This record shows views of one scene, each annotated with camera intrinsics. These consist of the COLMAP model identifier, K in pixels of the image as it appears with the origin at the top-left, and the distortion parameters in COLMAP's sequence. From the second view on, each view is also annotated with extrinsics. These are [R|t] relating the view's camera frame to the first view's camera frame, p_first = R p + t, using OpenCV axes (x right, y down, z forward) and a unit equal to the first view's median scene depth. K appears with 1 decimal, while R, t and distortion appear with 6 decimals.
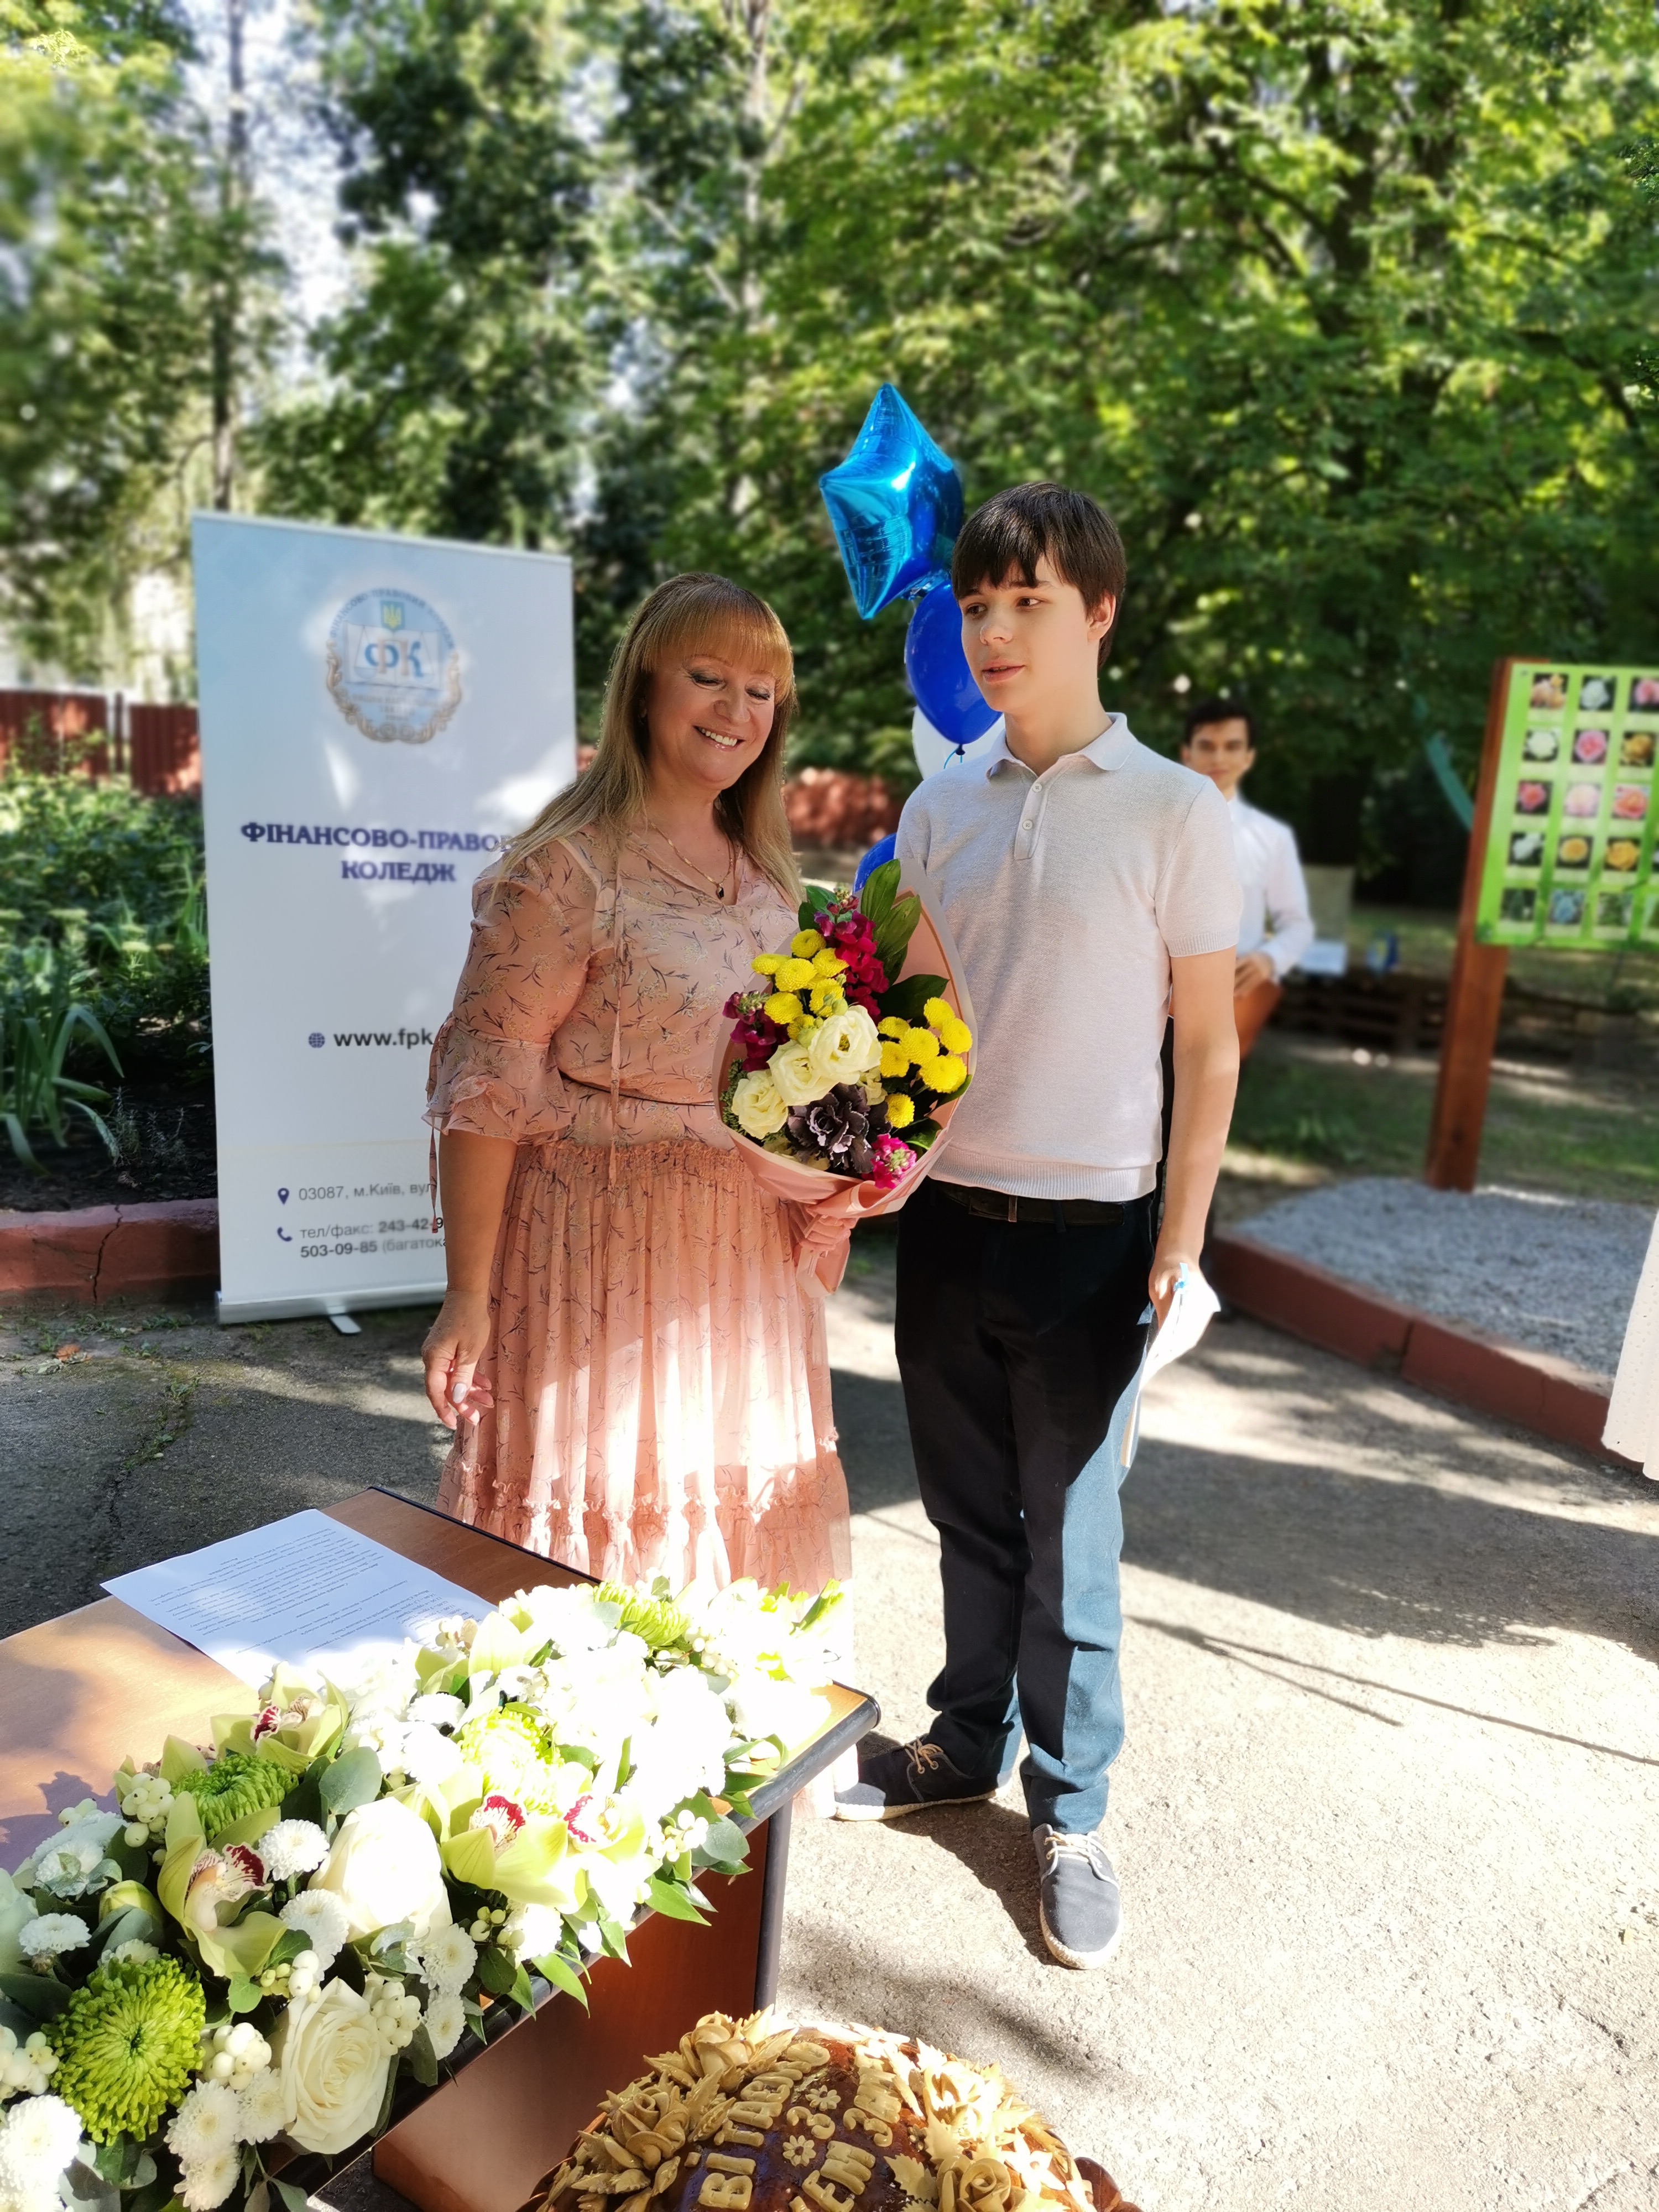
lens RADIAL K [[1667.7, 0, 822.4], [0, 1667.7, 1108.7], [0, 0, 1]] dist [0.058112, -0.077320]
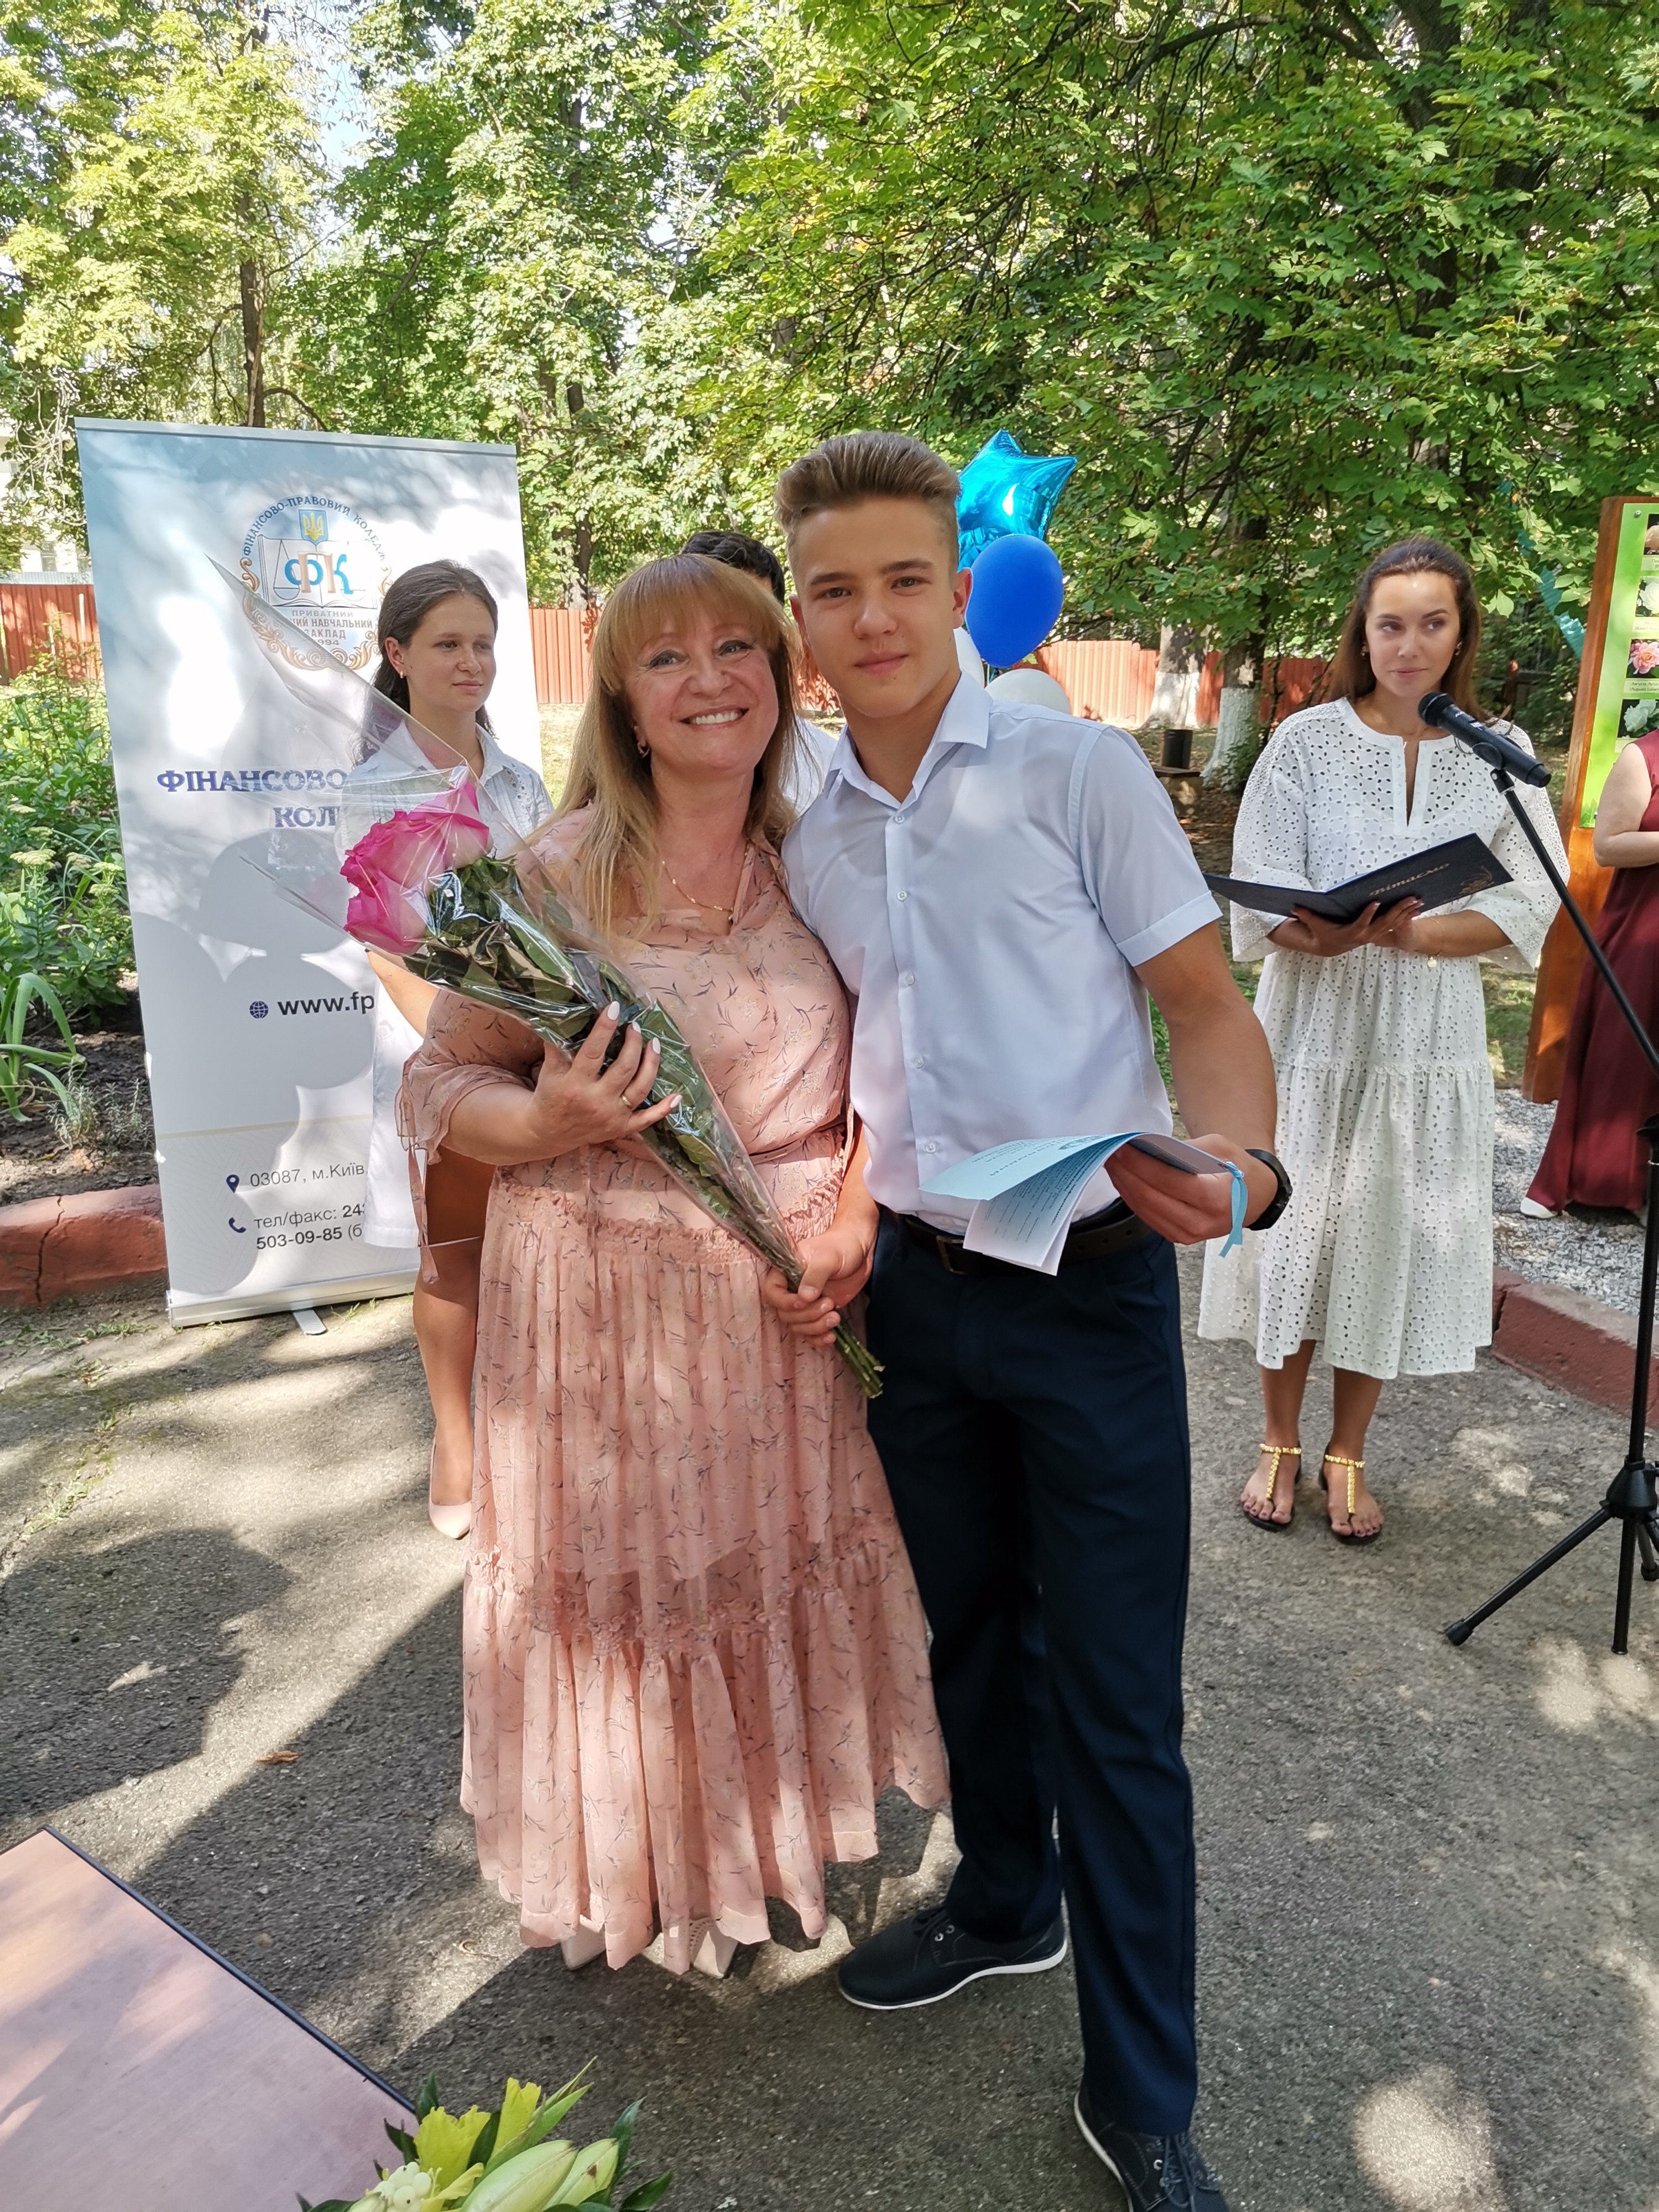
lens RADIAL K [[1667.7, 0, 820.5], [0, 1667.7, 1101.2], [0, 0, 1]] dist [0.058112, -0.077320]
pose [[0.997978, -0.029319, -0.056395, 0.045632], [0.033707, 0.996345, 0.078491, -0.050997], [0.053888, -0.080233, 0.995318, 0.113950]]
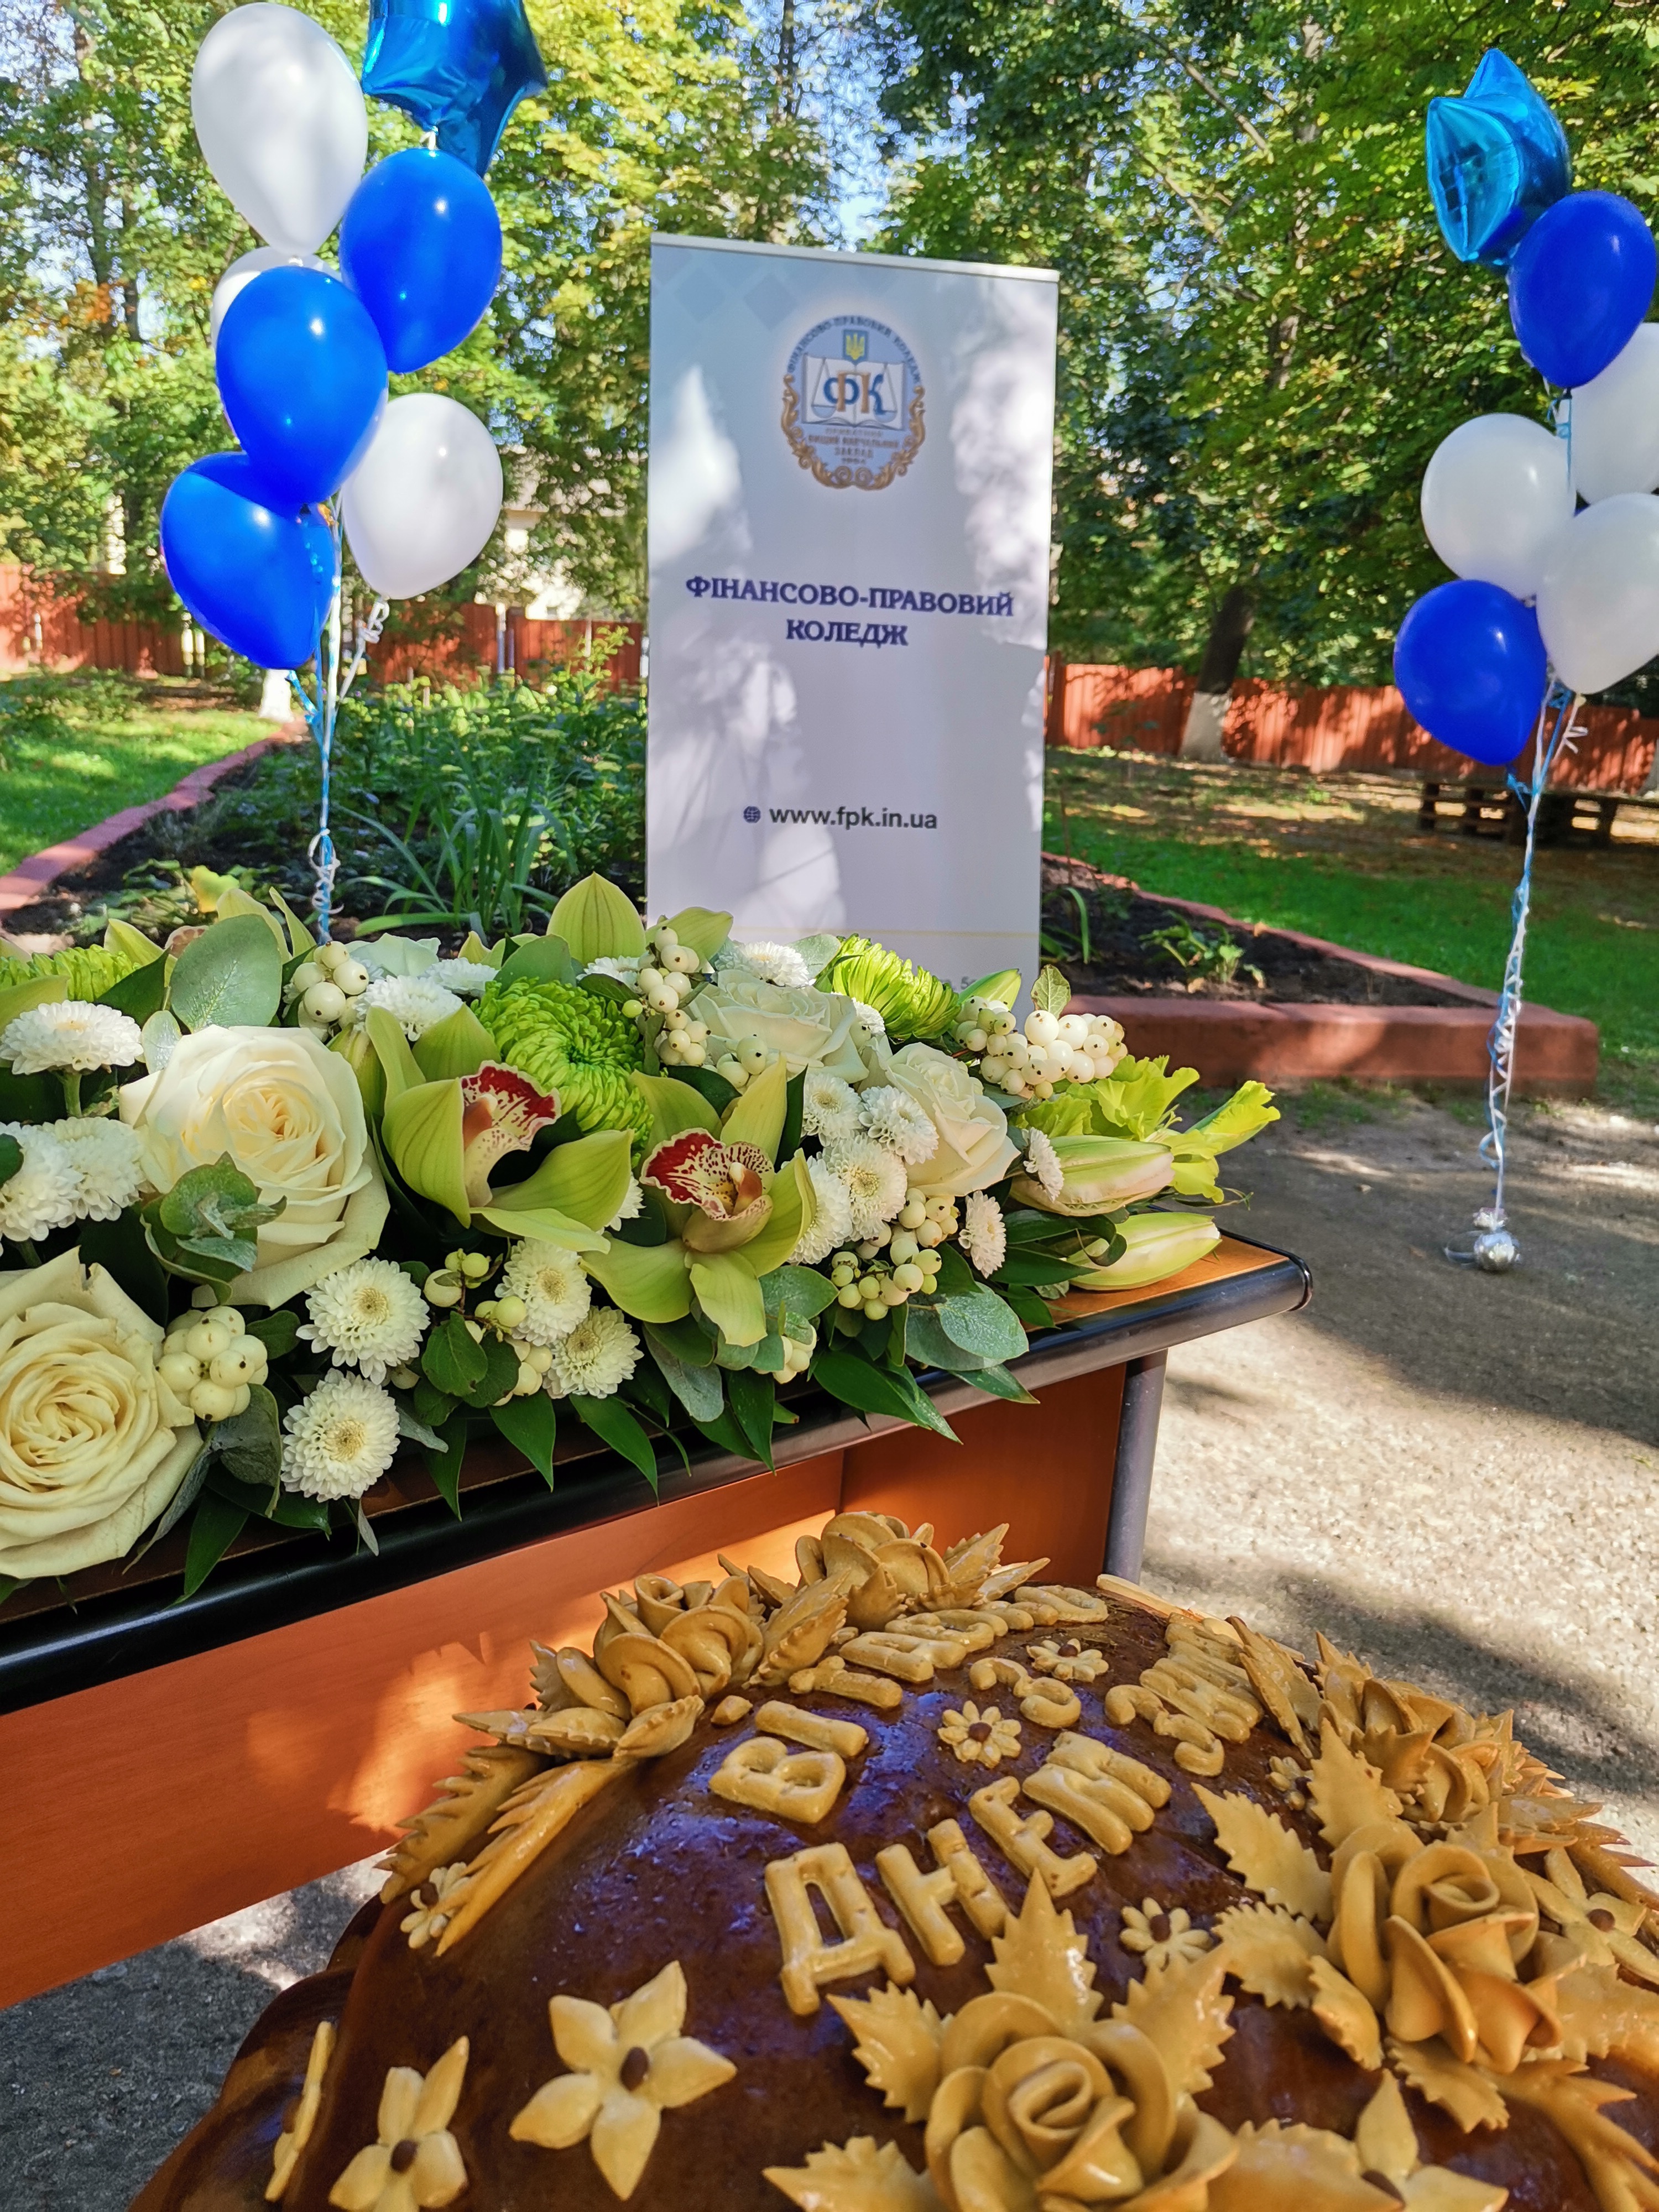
lens RADIAL K [[1667.7, 0, 814.2], [0, 1667.7, 1127.4], [0, 0, 1]] dist [0.058112, -0.077320]
pose [[0.954657, 0.061202, -0.291350, 0.010969], [-0.051872, 0.997866, 0.039646, 0.088412], [0.293155, -0.022735, 0.955795, 0.116741]]
